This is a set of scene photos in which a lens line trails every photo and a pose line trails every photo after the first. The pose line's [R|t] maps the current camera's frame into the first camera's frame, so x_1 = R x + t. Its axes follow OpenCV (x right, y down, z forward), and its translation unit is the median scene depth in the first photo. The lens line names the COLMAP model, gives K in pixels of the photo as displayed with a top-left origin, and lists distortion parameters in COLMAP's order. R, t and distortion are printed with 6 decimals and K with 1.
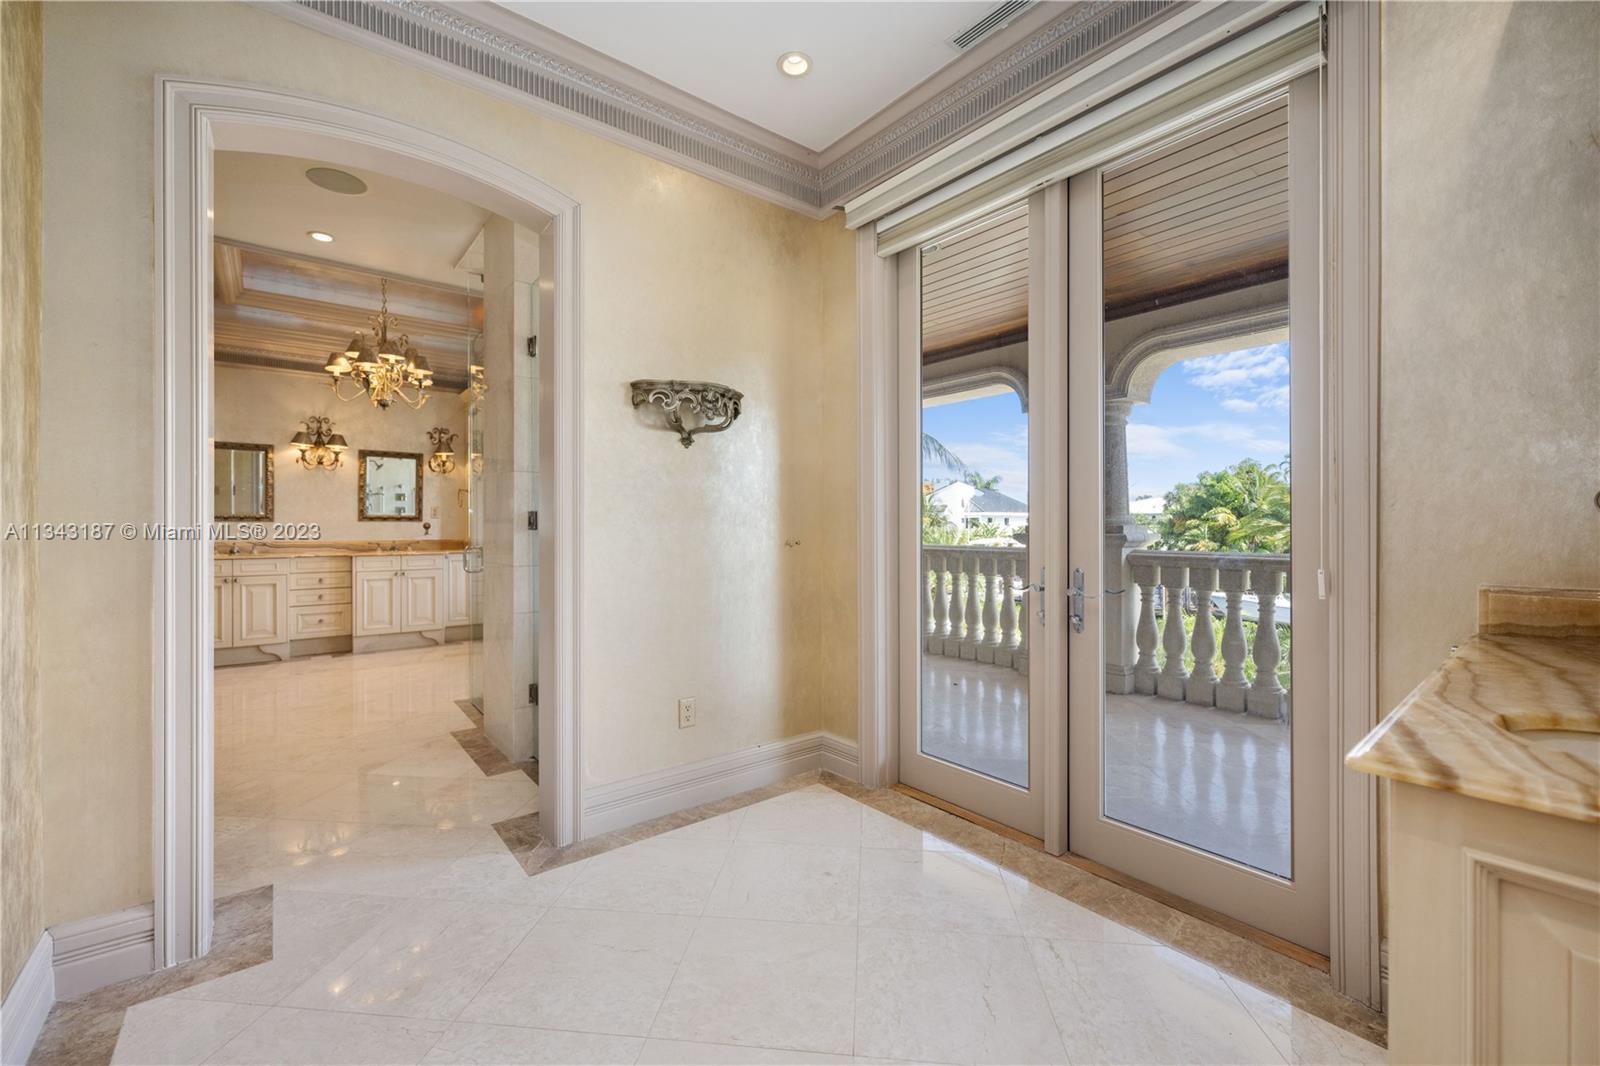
lens RADIAL K [[657.9, 0, 798.3], [0, 657.9, 530.0], [0, 0, 1]] dist [-0.007163, -0.000140]
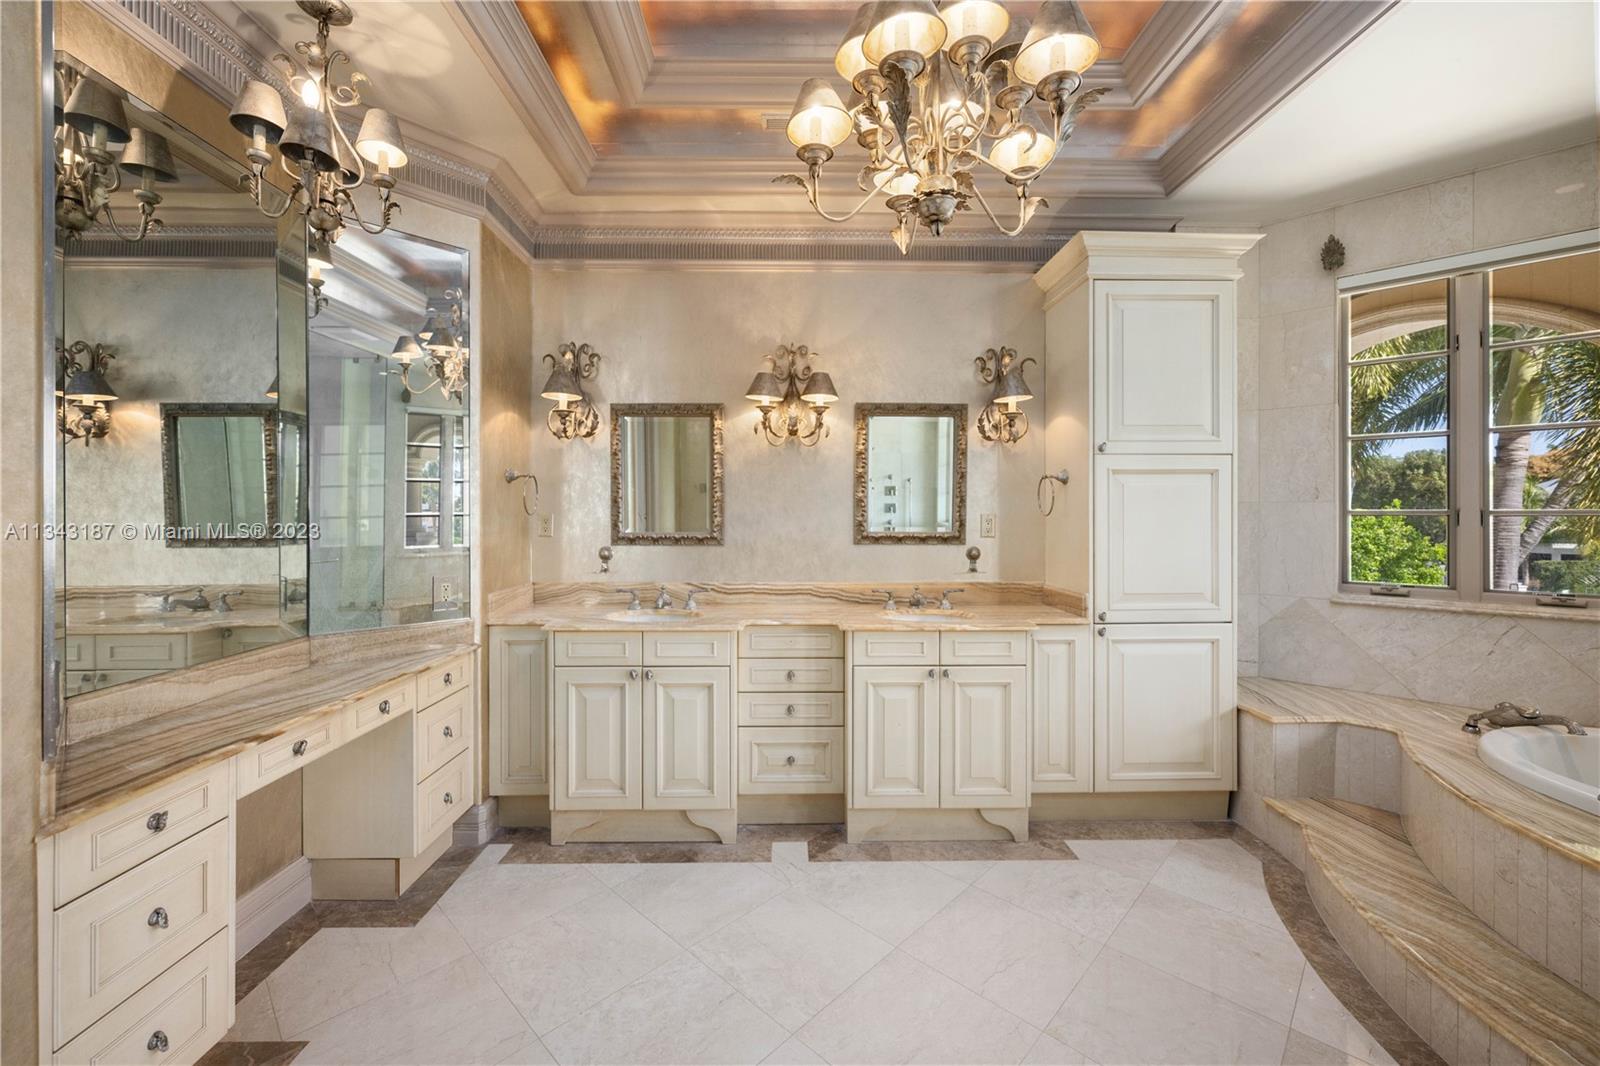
lens RADIAL K [[634.0, 0, 795.6], [0, 634.0, 515.8], [0, 0, 1]] dist [0.000071, -0.000010]
pose [[0.792048, -0.001682, -0.610457, -0.426841], [-0.002772, 0.999976, -0.006350, -0.034083], [0.610453, 0.006722, 0.792024, 0.611505]]
